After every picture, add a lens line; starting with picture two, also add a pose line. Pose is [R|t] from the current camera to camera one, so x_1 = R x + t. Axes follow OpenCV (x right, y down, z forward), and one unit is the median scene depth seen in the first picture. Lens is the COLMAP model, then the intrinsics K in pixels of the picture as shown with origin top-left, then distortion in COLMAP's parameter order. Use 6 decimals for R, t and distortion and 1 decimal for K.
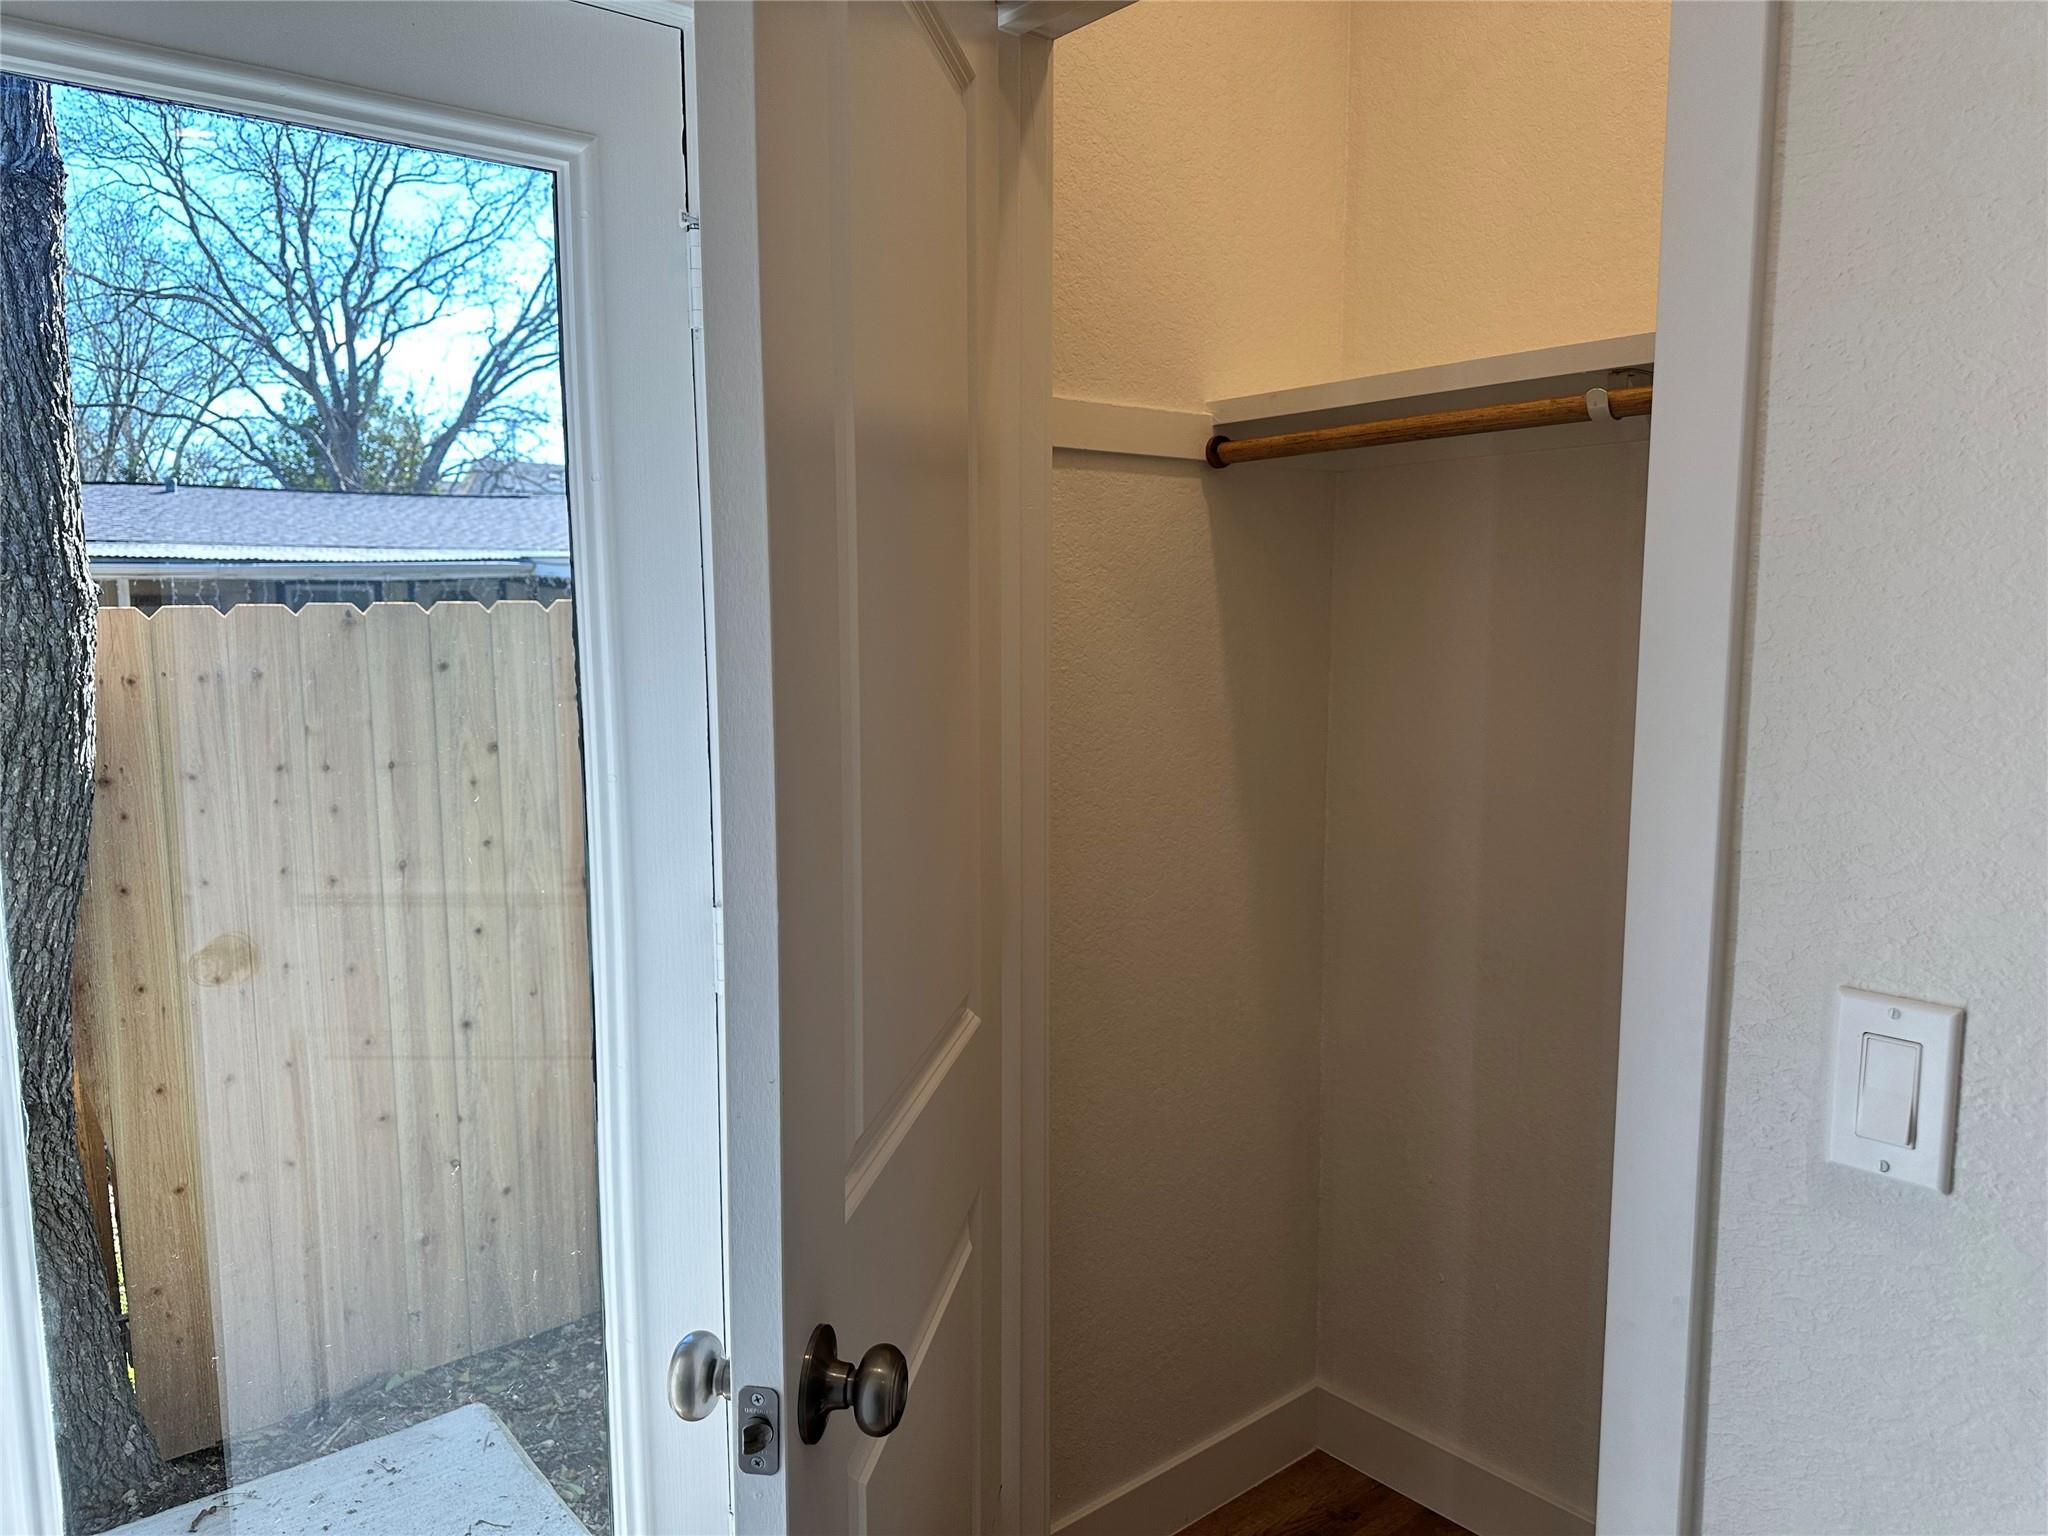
lens RADIAL K [[1445.2, 0, 1021.9], [0, 1445.2, 775.8], [0, 0, 1]] dist [0.035062, -0.055425]
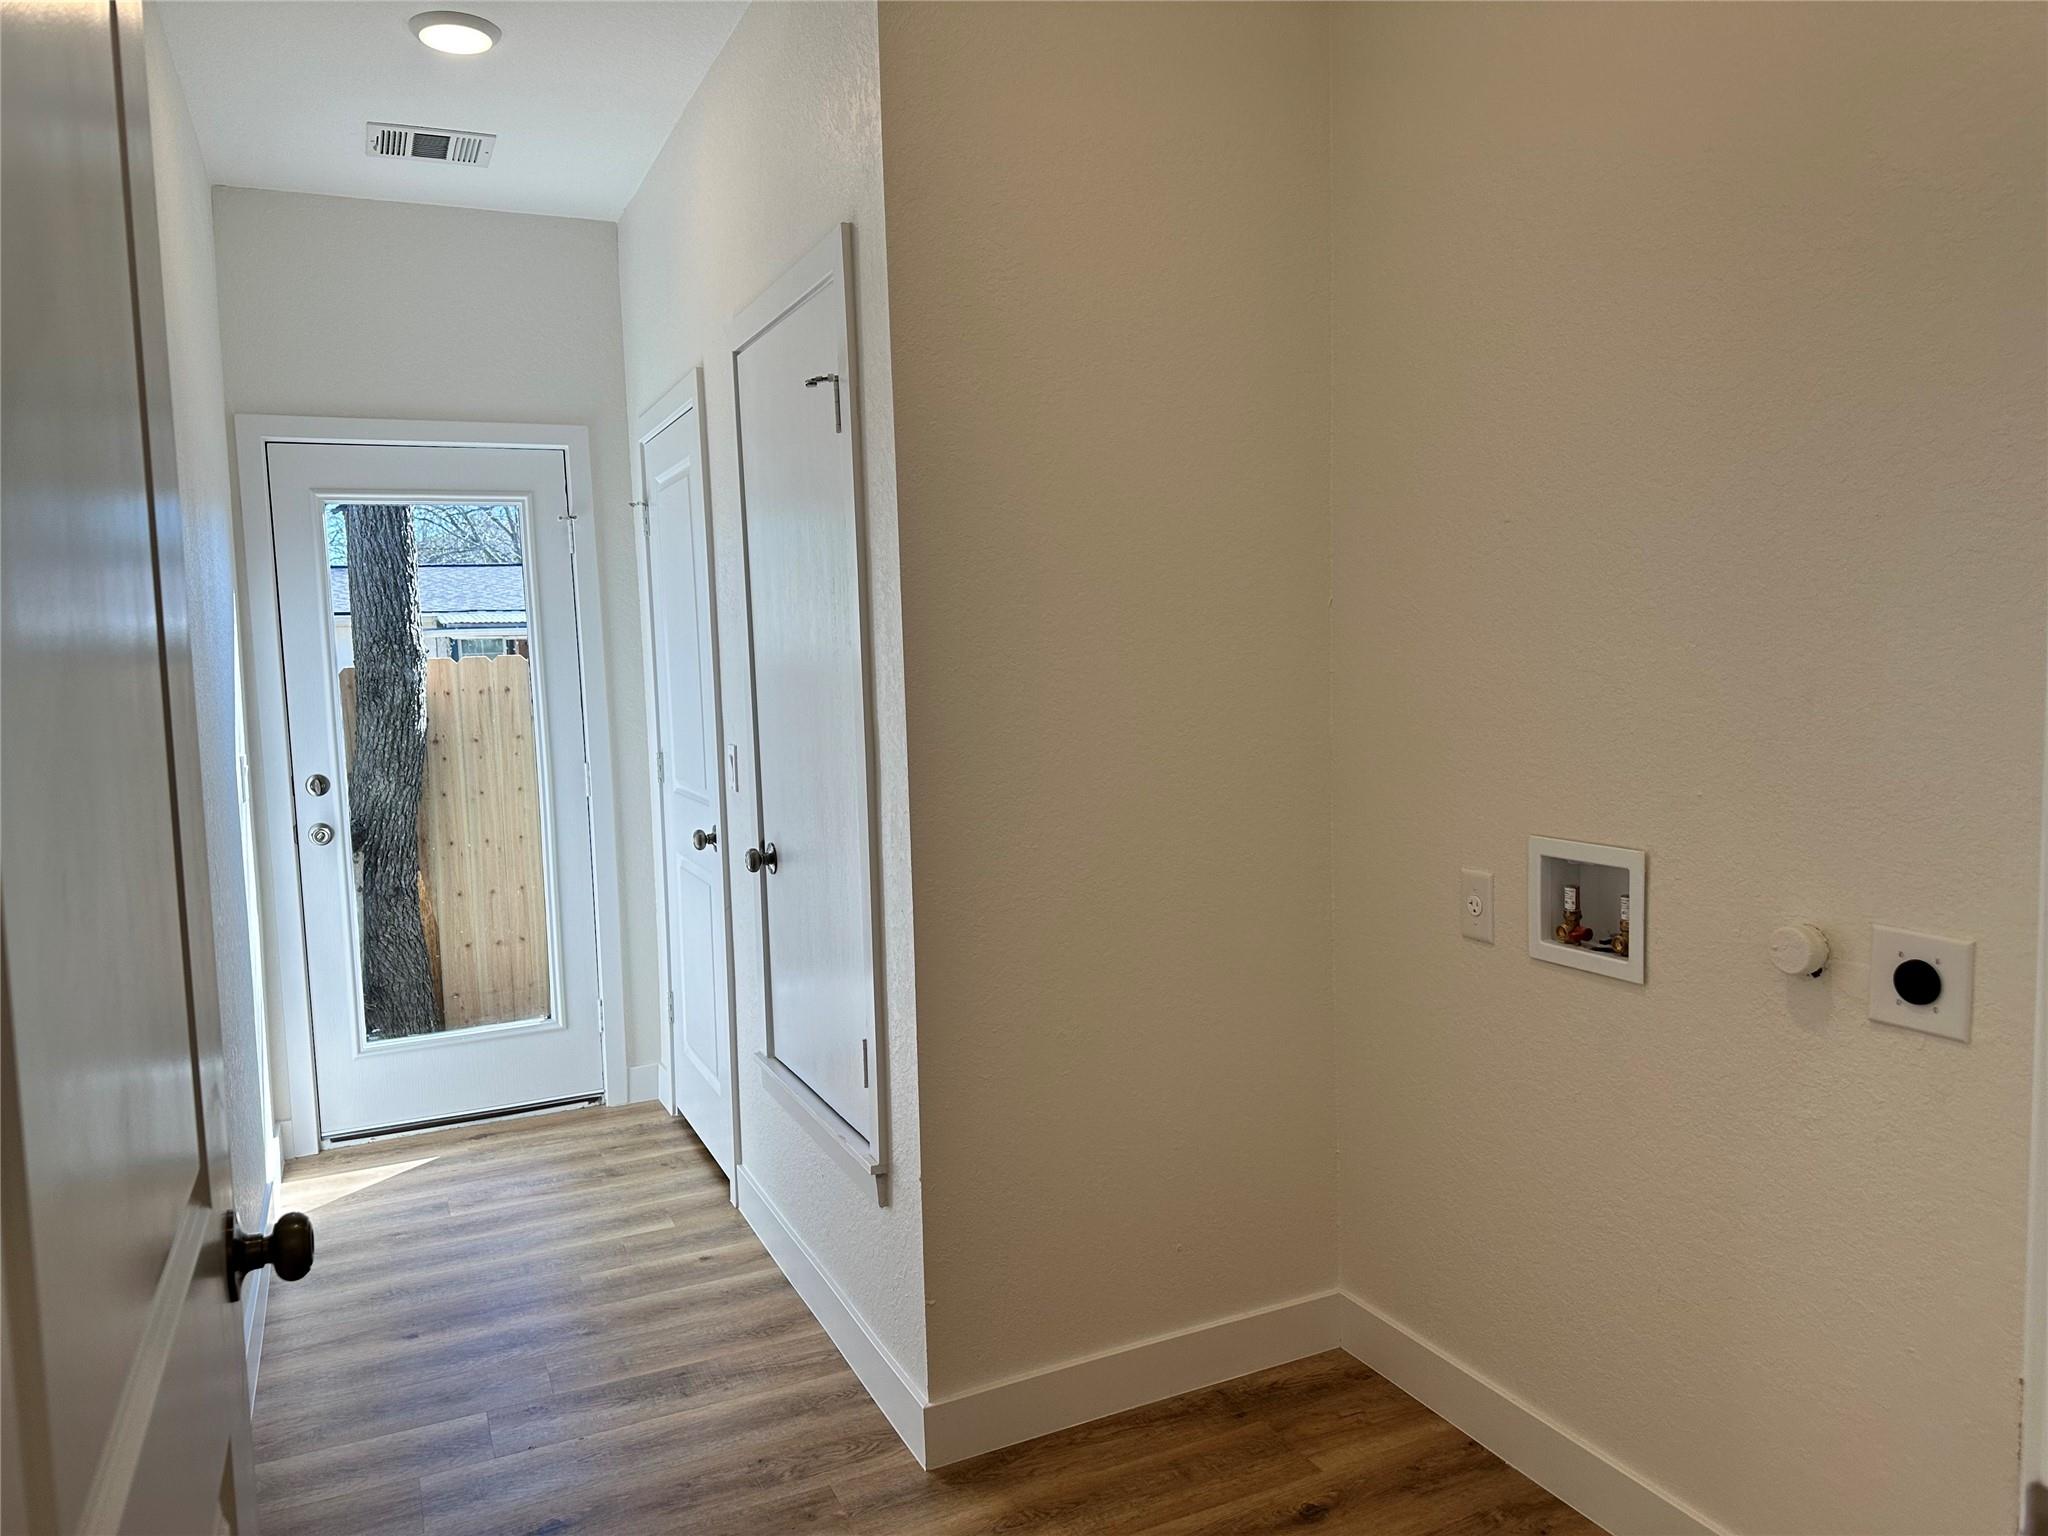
lens RADIAL K [[1445.2, 0, 1026.1], [0, 1445.2, 765.9], [0, 0, 1]] dist [0.035062, -0.055425]
pose [[0.964160, -0.008483, -0.265187, 0.738554], [0.000351, 0.999529, -0.030698, 0.103397], [0.265322, 0.029505, 0.963708, -0.782285]]
